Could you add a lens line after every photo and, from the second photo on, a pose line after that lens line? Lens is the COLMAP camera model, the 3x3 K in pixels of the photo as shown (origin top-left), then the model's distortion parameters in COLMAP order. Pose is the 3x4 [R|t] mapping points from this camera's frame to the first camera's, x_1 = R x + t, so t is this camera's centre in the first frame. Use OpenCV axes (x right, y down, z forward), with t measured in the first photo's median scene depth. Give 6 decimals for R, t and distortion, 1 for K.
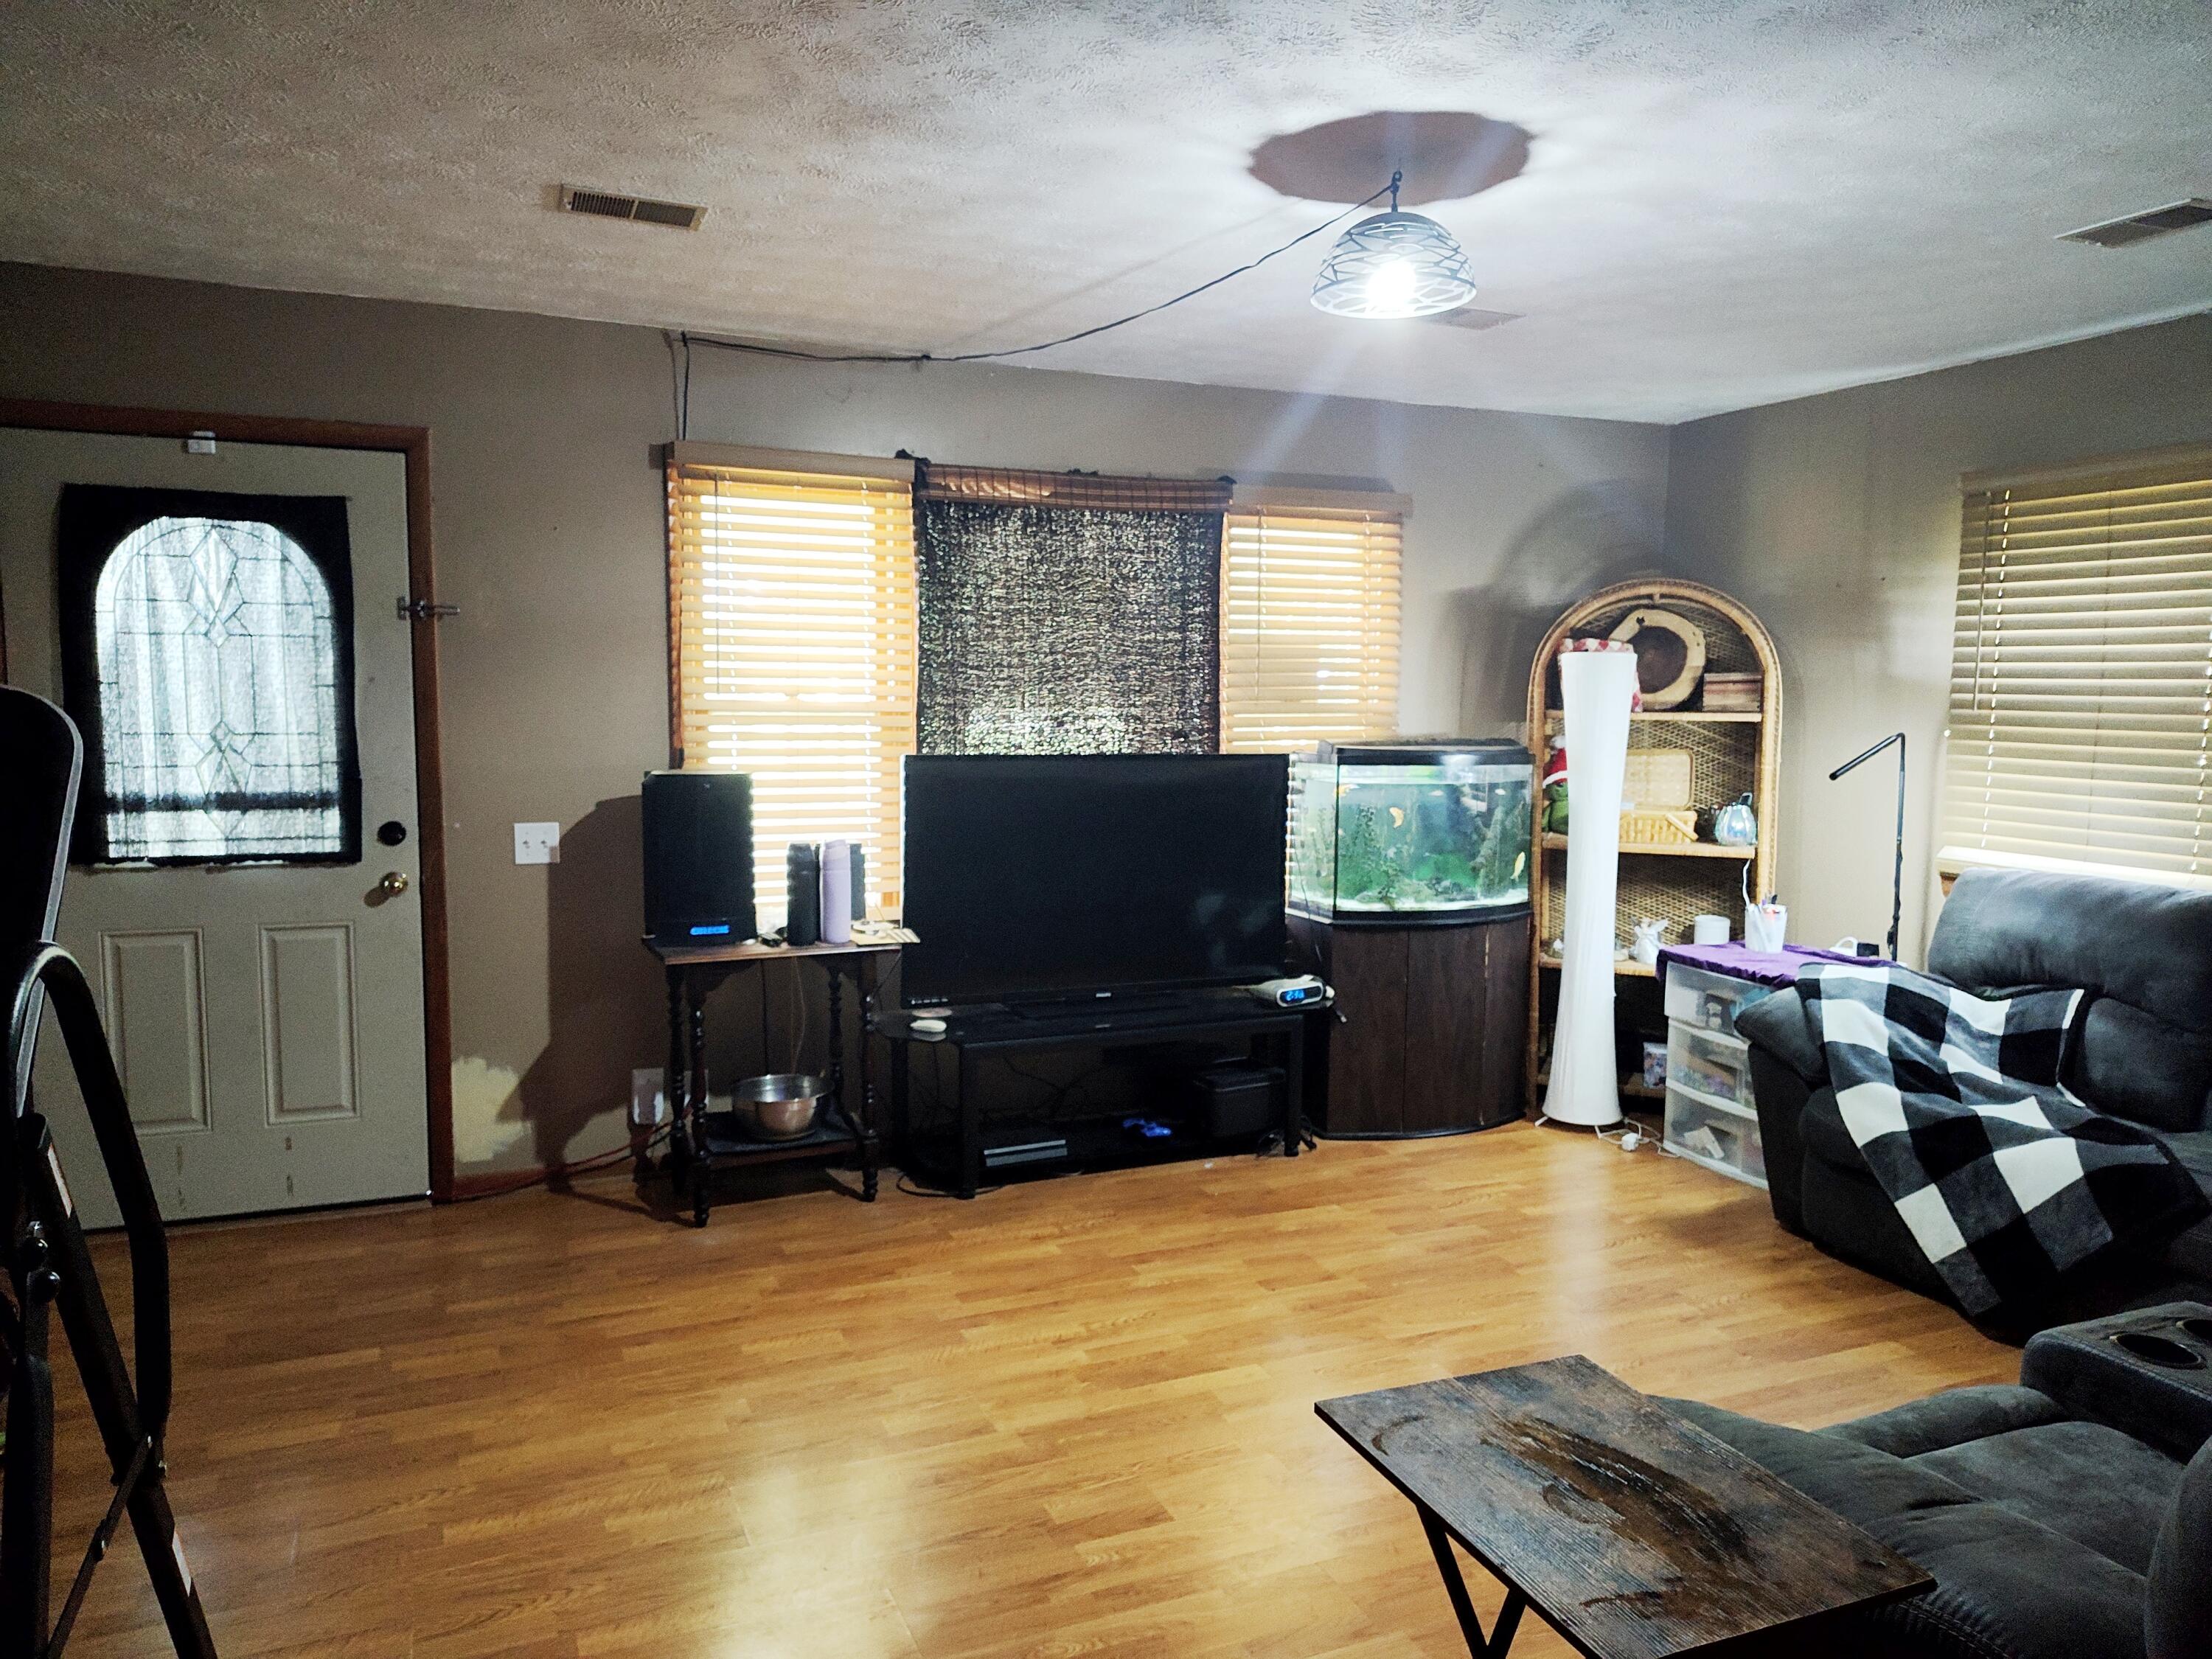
lens RADIAL K [[1469.4, 0, 1108.8], [0, 1469.4, 821.9], [0, 0, 1]] dist [0.048460, -0.055187]
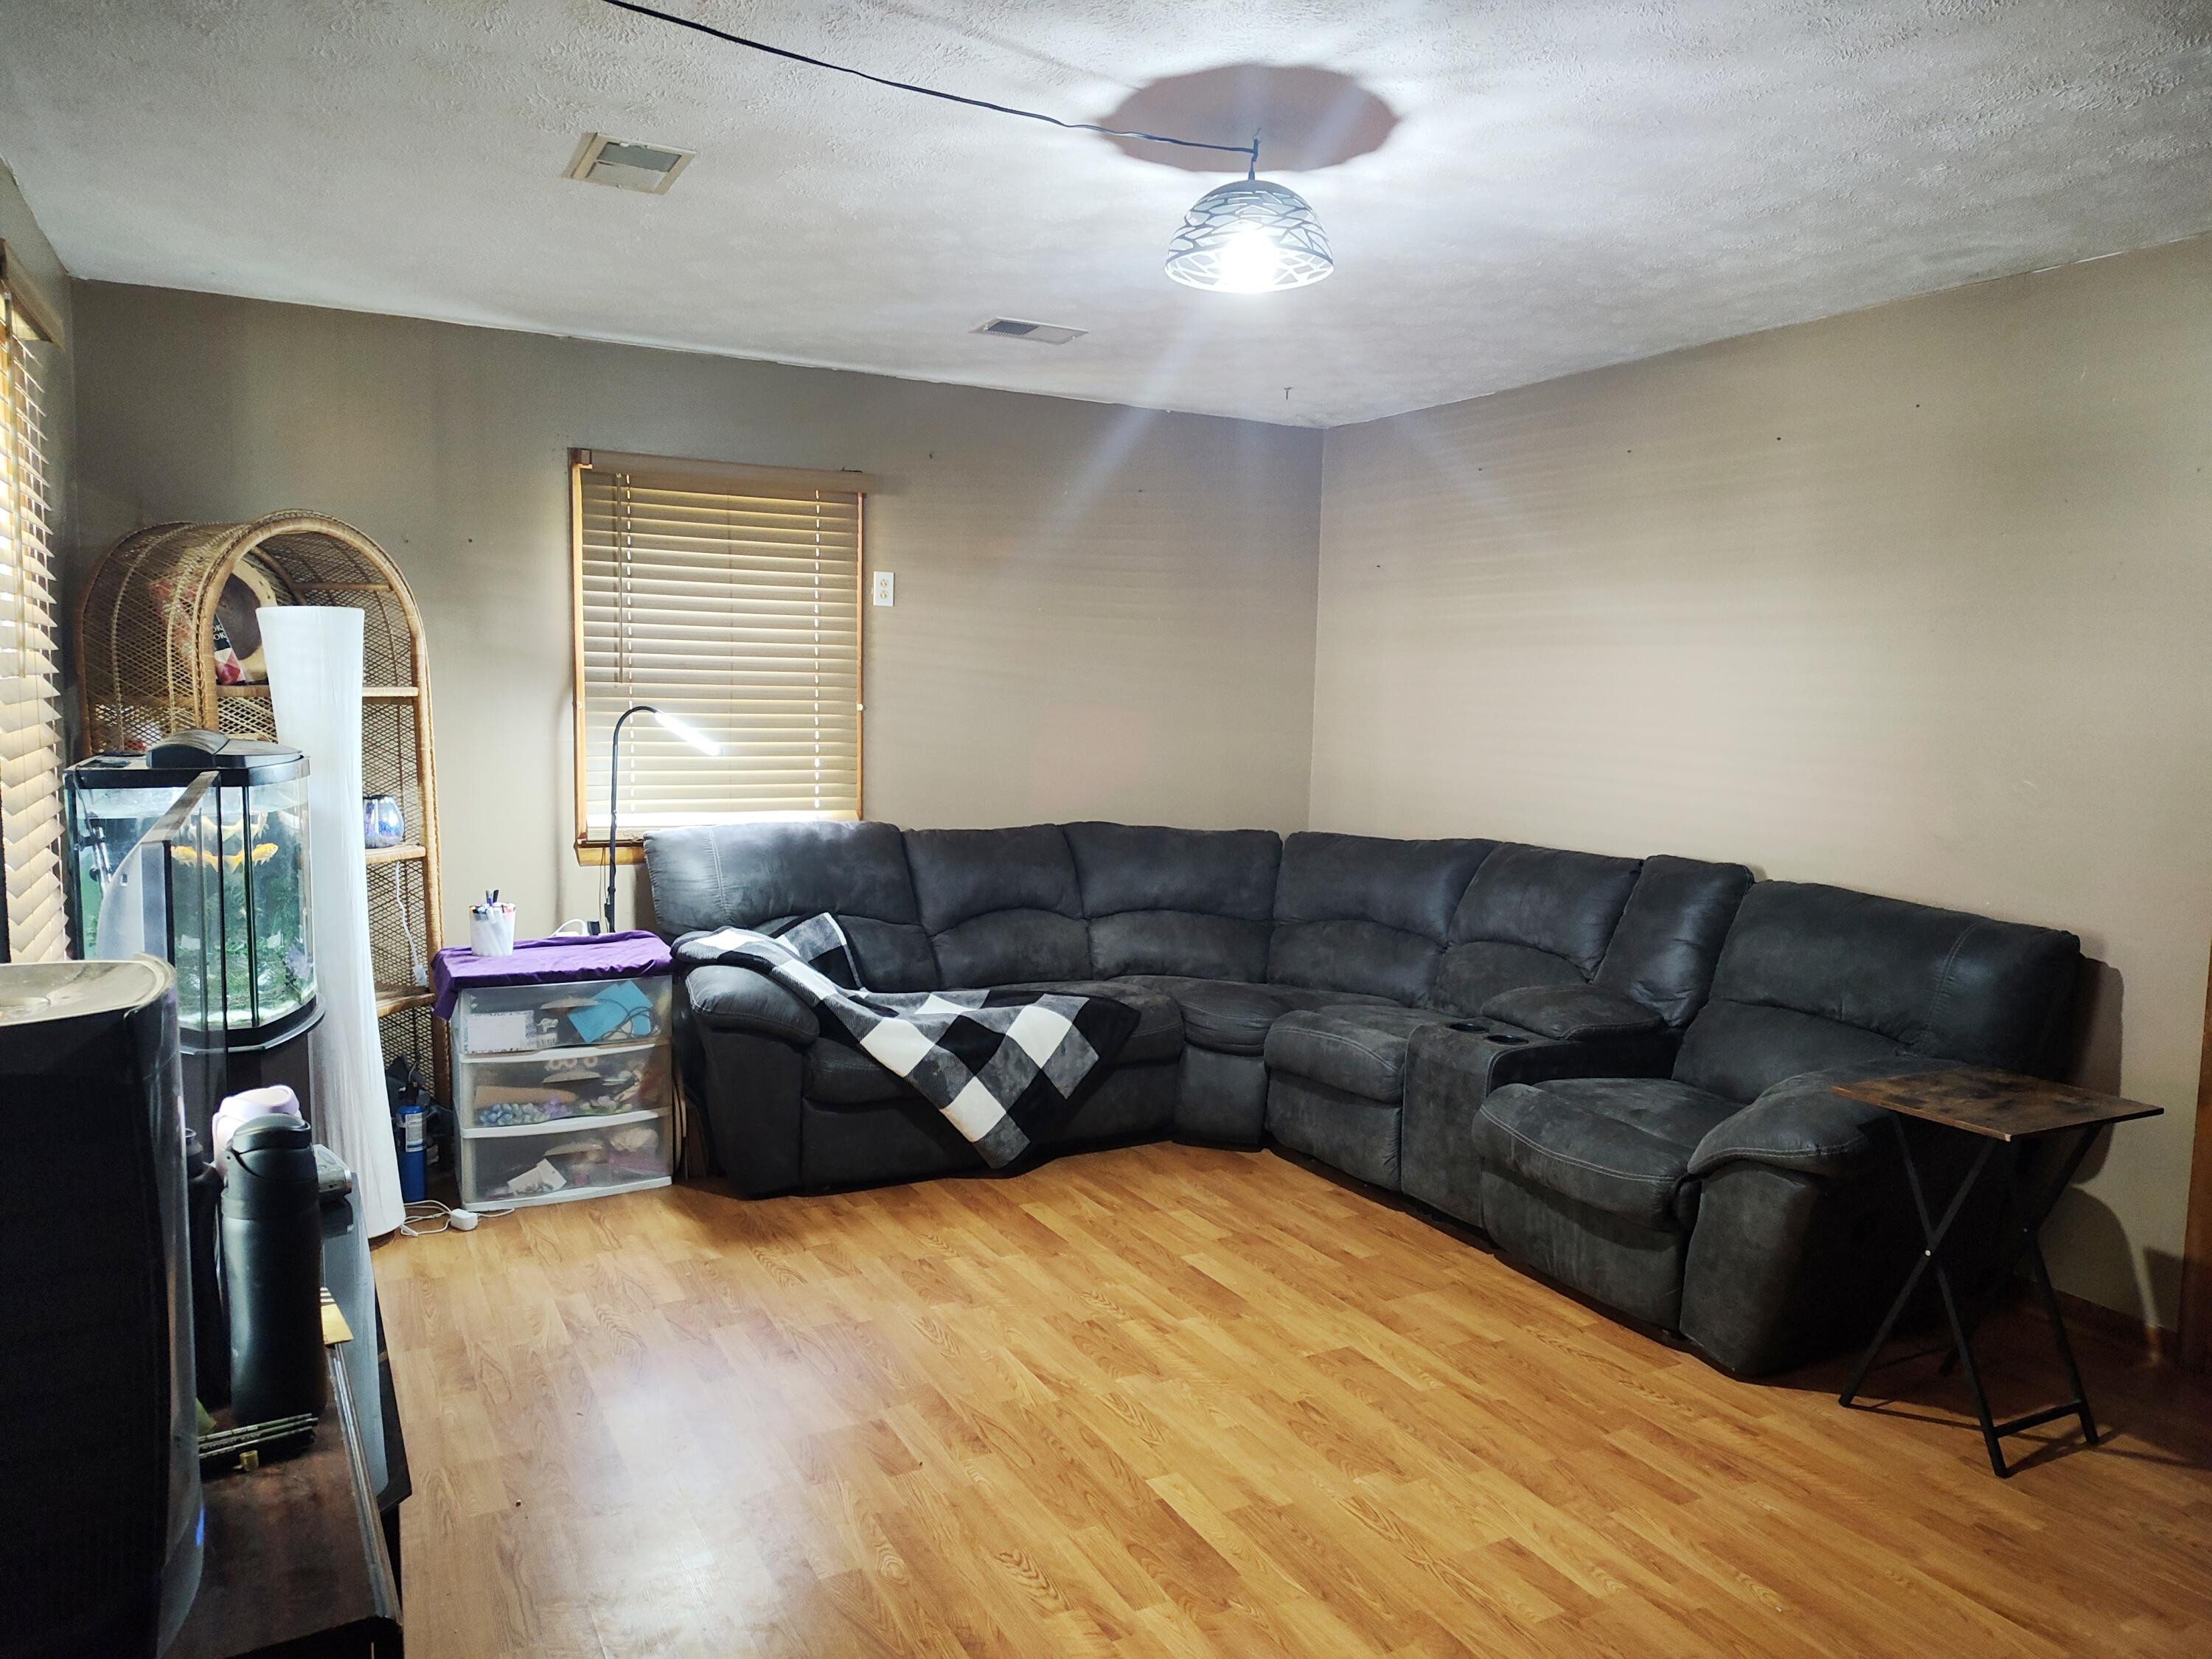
lens RADIAL K [[1469.4, 0, 1108.8], [0, 1469.4, 821.9], [0, 0, 1]] dist [0.048460, -0.055187]
pose [[-0.072885, -0.107307, 0.991551, -0.646144], [0.066176, 0.991484, 0.112164, -0.095278], [-0.995142, 0.073792, -0.065164, 0.971888]]
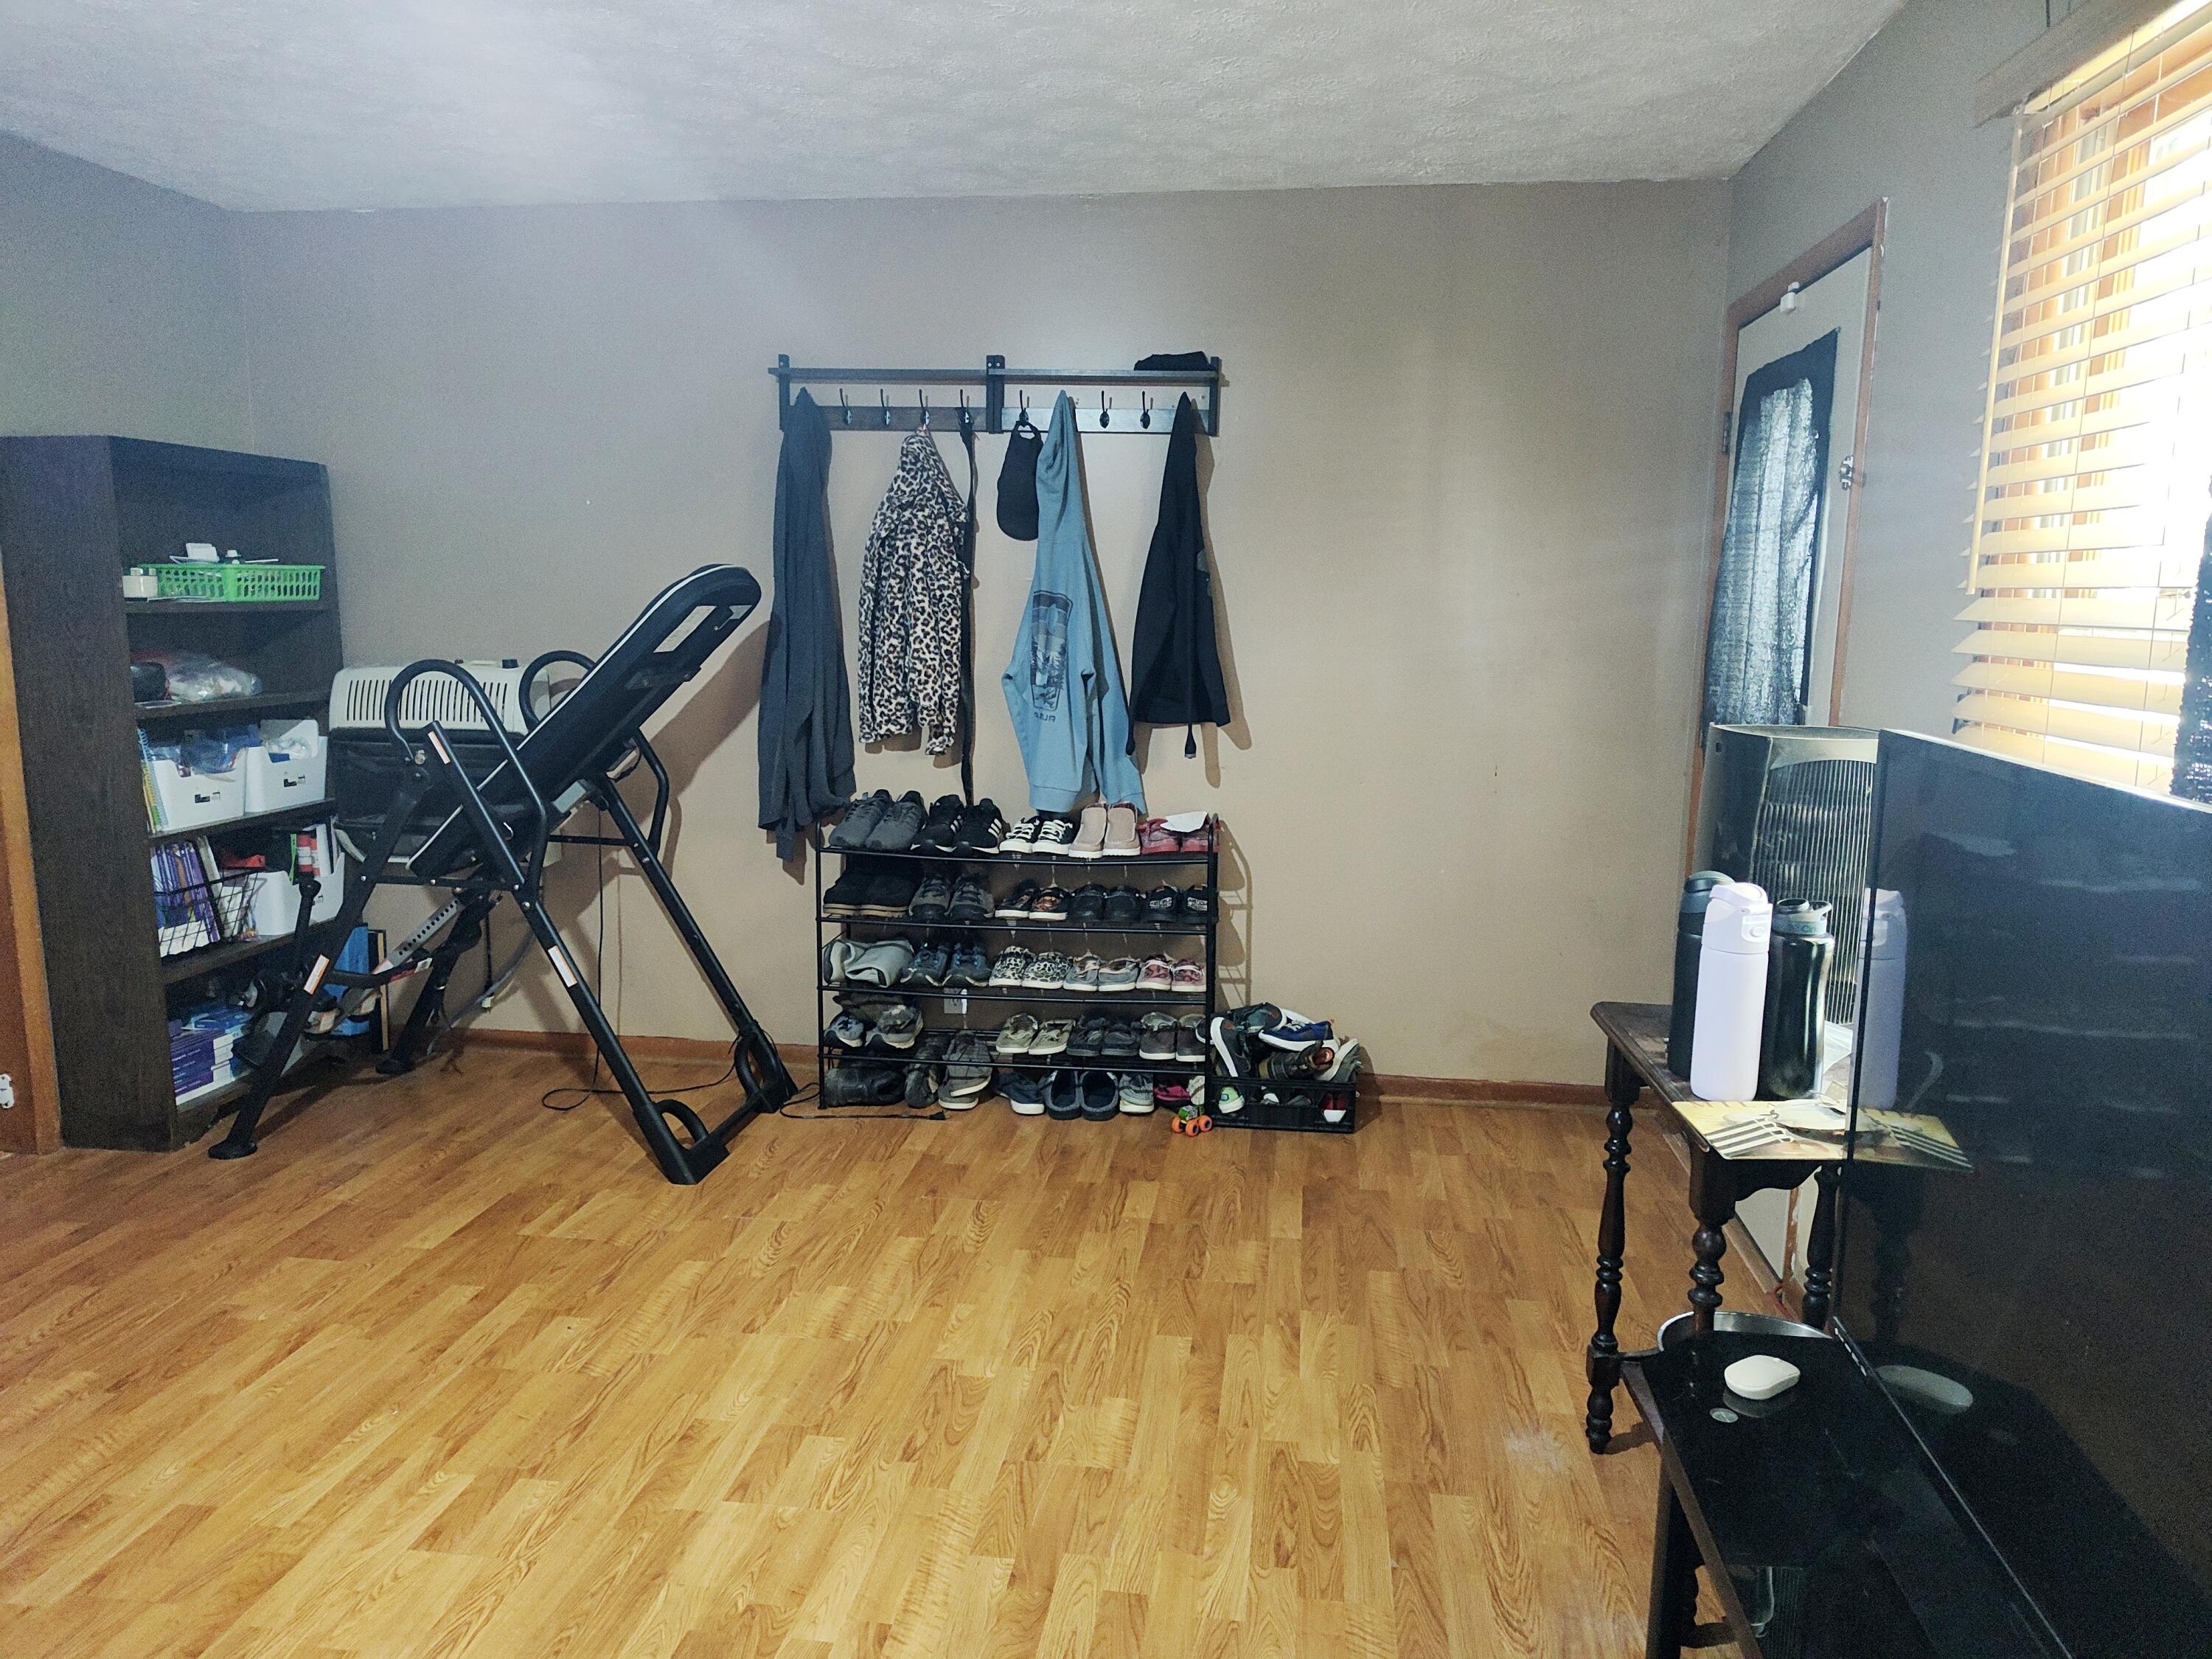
lens RADIAL K [[1469.4, 0, 1108.8], [0, 1469.4, 821.9], [0, 0, 1]] dist [0.048460, -0.055187]
pose [[-0.518728, 0.097748, -0.849333, 0.380390], [-0.090192, 0.981642, 0.168059, -0.078496], [0.850169, 0.163780, -0.500389, 1.264226]]
